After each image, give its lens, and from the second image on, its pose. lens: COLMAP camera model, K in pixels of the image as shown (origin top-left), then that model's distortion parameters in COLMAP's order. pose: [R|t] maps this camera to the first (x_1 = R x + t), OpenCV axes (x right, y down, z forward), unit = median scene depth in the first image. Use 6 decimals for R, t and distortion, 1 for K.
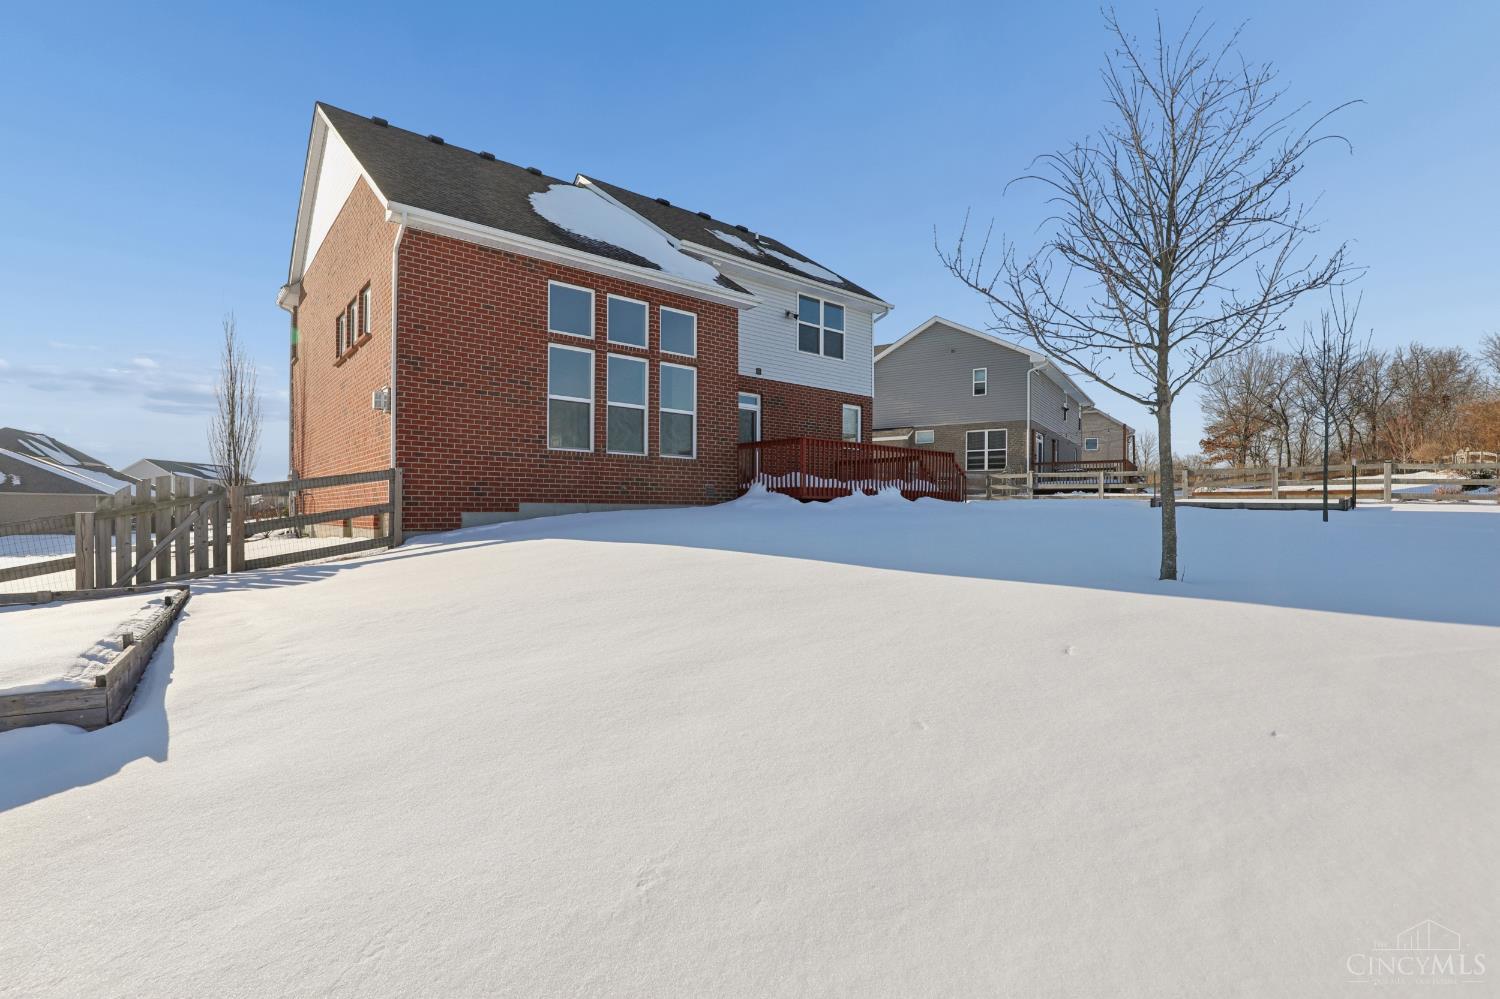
lens RADIAL K [[688.2, 0, 750.0], [0, 688.2, 499.5], [0, 0, 1]] dist [-0.014847, -0.000127]
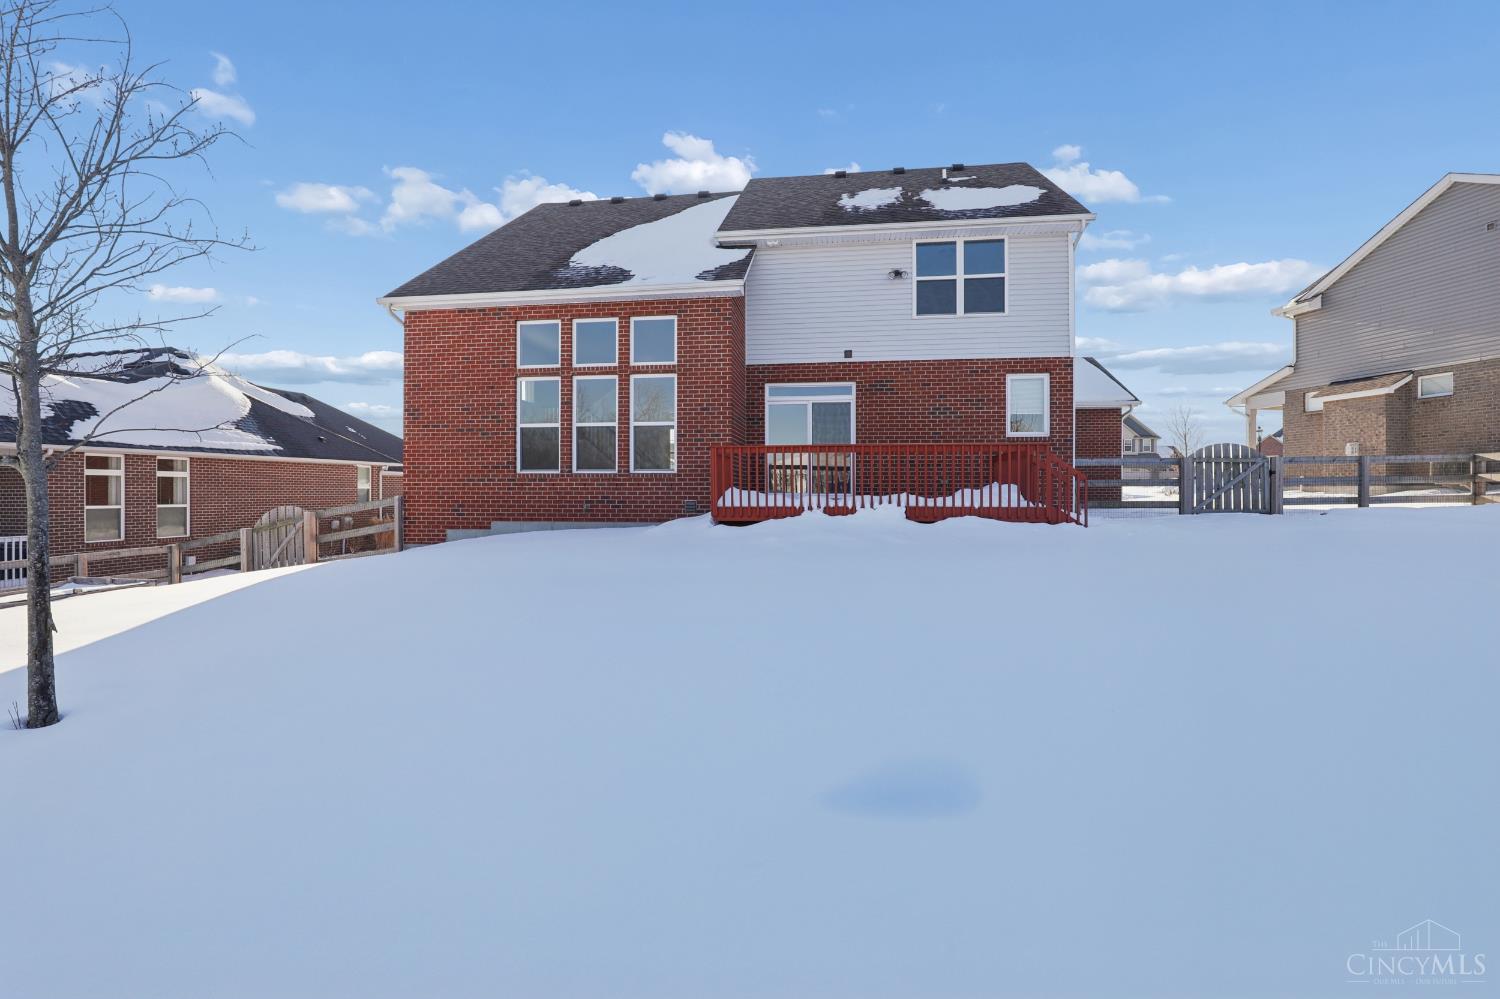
lens RADIAL K [[694.8, 0, 751.9], [0, 694.8, 479.5], [0, 0, 1]] dist [-0.029103, 0.000420]
pose [[0.669476, -0.012760, -0.742724, 0.653296], [0.016116, 0.999867, -0.002651, -0.043833], [0.742659, -0.010195, 0.669592, 0.430983]]
